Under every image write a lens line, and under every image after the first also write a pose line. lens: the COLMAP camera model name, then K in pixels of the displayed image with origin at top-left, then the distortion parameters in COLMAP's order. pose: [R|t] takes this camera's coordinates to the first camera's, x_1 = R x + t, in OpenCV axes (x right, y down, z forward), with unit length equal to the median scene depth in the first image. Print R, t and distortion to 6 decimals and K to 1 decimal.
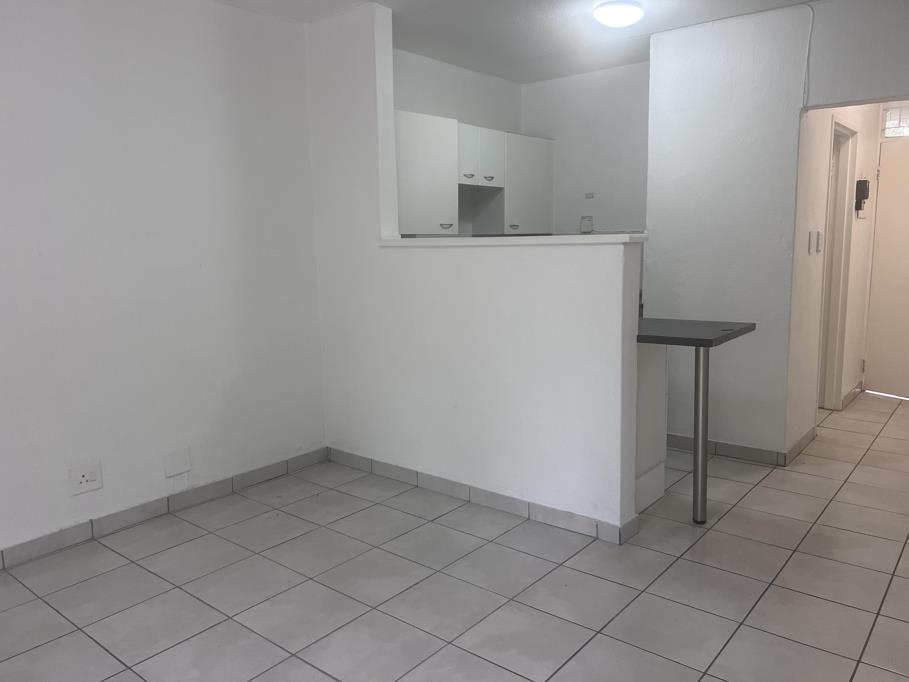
lens RADIAL K [[687.3, 0, 454.7], [0, 687.3, 336.8], [0, 0, 1]] dist [0.022164, -0.011541]
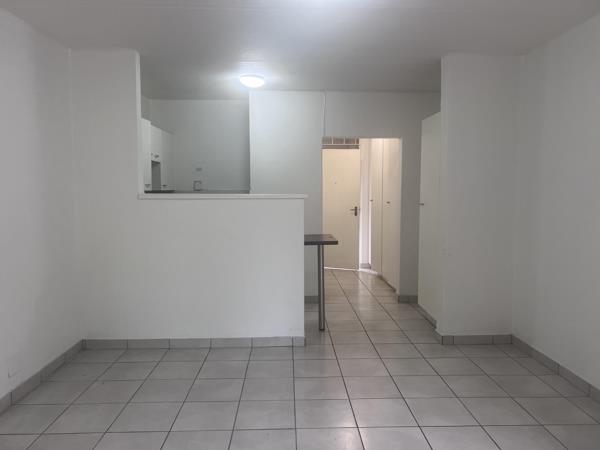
lens RADIAL K [[453.7, 0, 302.4], [0, 453.7, 225.8], [0, 0, 1]] dist [0.022164, -0.011541]
pose [[0.752292, -0.039092, 0.657669, -0.515815], [0.084381, 0.995734, -0.037335, 0.000341], [-0.653403, 0.083581, 0.752382, -0.020737]]
